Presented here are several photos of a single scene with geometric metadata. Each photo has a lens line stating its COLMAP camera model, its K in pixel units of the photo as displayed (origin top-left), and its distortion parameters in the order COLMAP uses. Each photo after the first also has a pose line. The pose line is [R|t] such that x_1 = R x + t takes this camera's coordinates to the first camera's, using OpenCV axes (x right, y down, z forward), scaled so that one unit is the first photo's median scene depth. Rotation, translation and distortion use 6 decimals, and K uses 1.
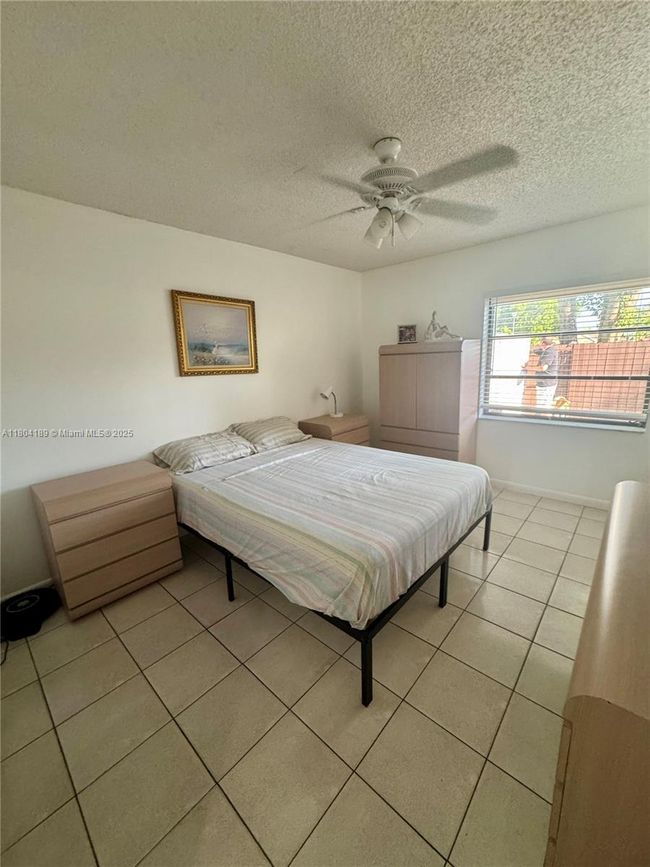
lens RADIAL K [[345.2, 0, 324.7], [0, 345.2, 431.4], [0, 0, 1]] dist [-0.008690, 0.001372]
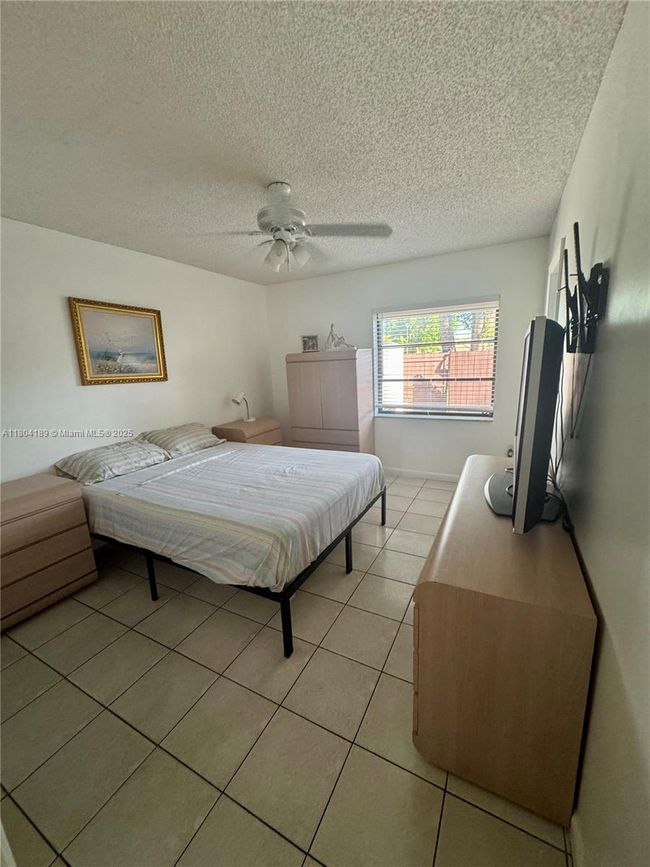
lens RADIAL K [[345.2, 0, 328.2], [0, 345.2, 432.4], [0, 0, 1]] dist [-0.008690, 0.001372]
pose [[0.966065, -0.055560, 0.252253, -0.001199], [0.060034, 0.998146, -0.010068, 0.024605], [-0.251226, 0.024870, 0.967609, -0.113310]]
